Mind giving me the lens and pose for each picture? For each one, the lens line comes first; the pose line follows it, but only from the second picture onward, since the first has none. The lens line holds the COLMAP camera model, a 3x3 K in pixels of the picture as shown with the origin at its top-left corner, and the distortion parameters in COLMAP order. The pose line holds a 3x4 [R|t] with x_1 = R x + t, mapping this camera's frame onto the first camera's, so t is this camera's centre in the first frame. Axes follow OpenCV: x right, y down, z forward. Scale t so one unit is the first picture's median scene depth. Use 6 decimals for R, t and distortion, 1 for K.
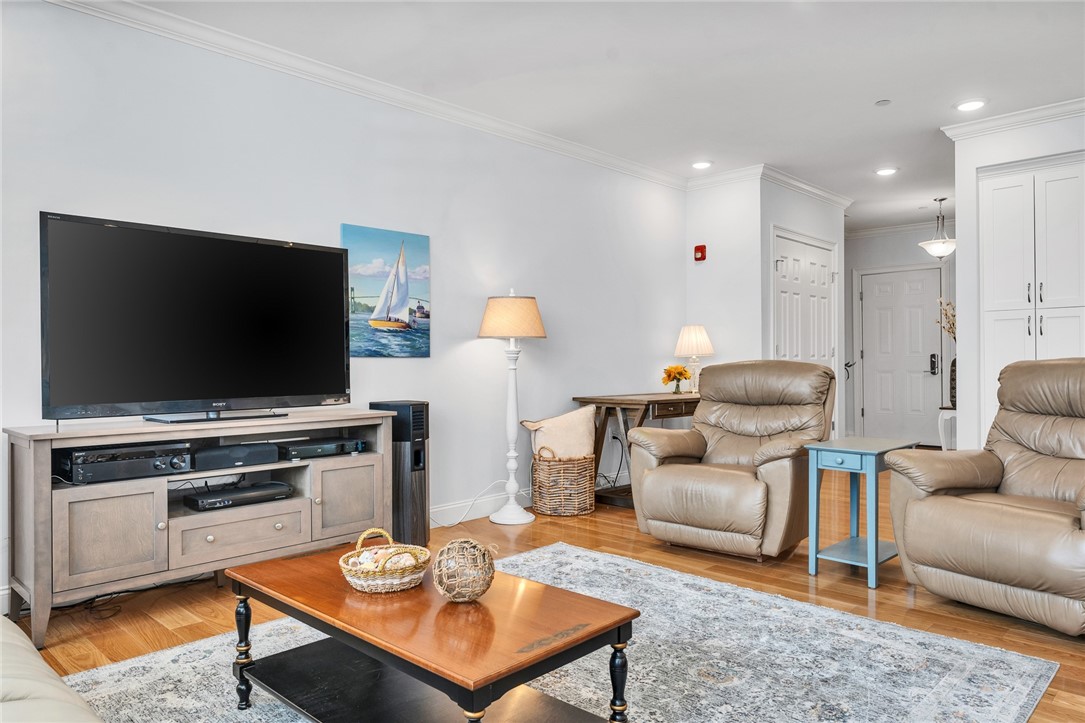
lens RADIAL K [[718.0, 0, 542.5], [0, 718.0, 361.5], [0, 0, 1]] dist [0.001945, 0.000806]
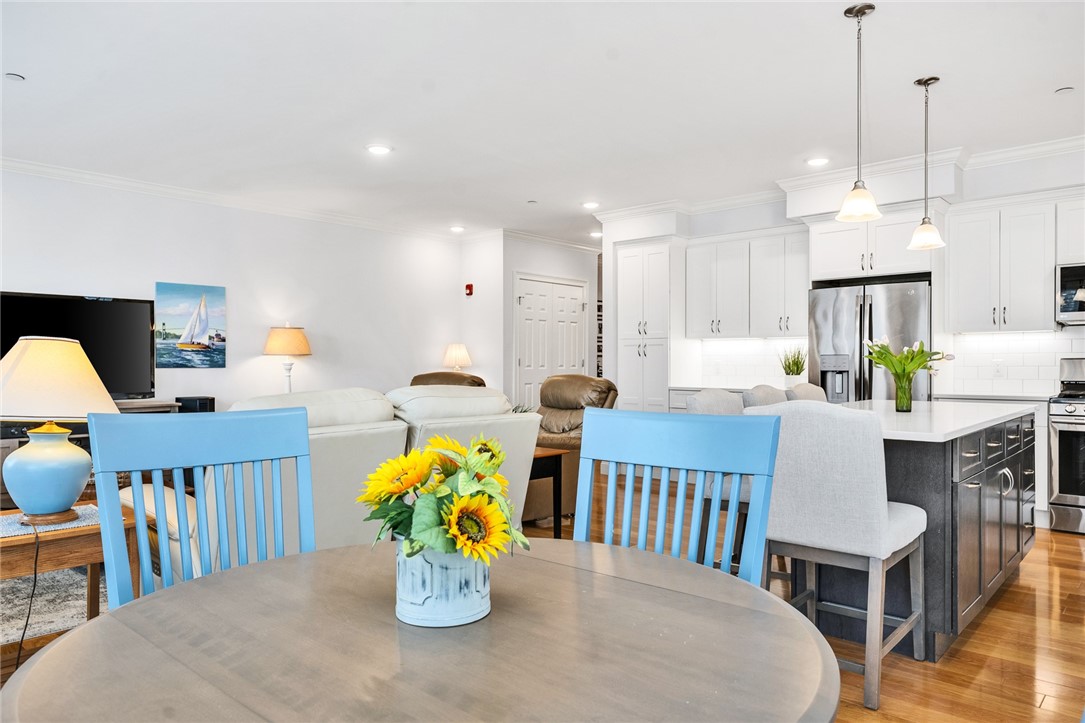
lens RADIAL K [[718.0, 0, 542.5], [0, 718.0, 361.5], [0, 0, 1]] dist [0.001945, 0.000806]
pose [[0.999403, 0.006686, 0.033891, 0.461420], [-0.006622, 0.999976, -0.002008, -0.020876], [-0.033903, 0.001782, 0.999424, -0.529095]]
